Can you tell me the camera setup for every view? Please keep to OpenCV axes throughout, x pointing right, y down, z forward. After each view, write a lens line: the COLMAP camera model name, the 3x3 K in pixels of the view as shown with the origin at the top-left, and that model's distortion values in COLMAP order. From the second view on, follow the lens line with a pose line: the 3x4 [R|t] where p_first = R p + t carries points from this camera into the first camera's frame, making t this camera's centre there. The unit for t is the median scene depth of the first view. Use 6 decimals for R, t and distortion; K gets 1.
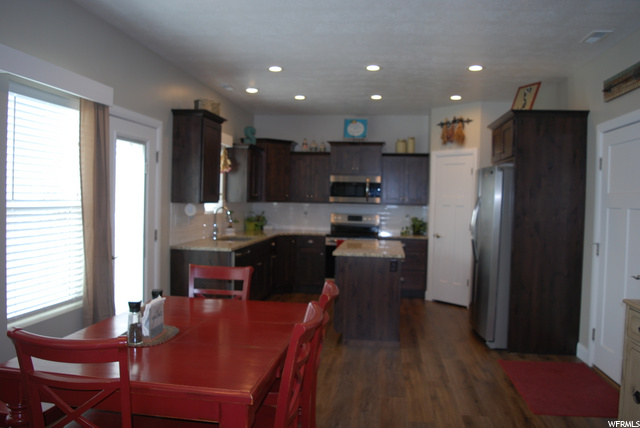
lens RADIAL K [[507.3, 0, 320.0], [0, 507.3, 214.0], [0, 0, 1]] dist [-0.092428, 0.008997]
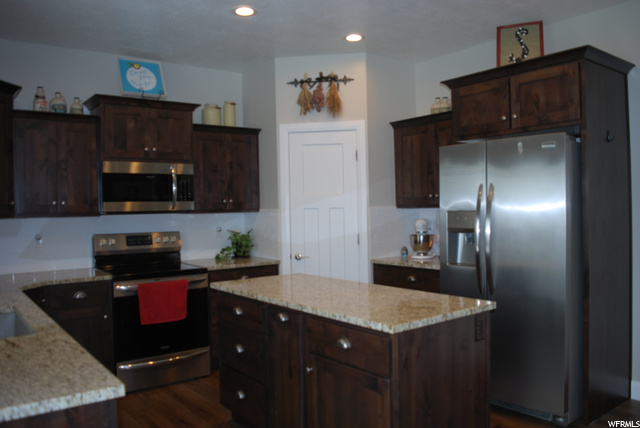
lens RADIAL K [[507.3, 0, 320.0], [0, 507.3, 214.0], [0, 0, 1]] dist [-0.092428, 0.008997]
pose [[0.700994, -0.045190, 0.711734, -0.202822], [0.061881, 0.998081, 0.002424, -0.010487], [-0.710477, 0.042343, 0.702445, 0.531419]]
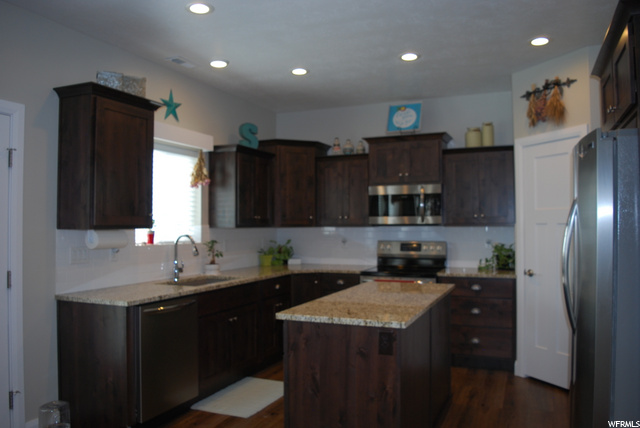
lens RADIAL K [[507.3, 0, 320.0], [0, 507.3, 214.0], [0, 0, 1]] dist [-0.092428, 0.008997]
pose [[0.963833, -0.034510, -0.264262, 0.149717], [0.019523, 0.998059, -0.059131, 0.001981], [0.265790, 0.051833, 0.962637, 0.339065]]
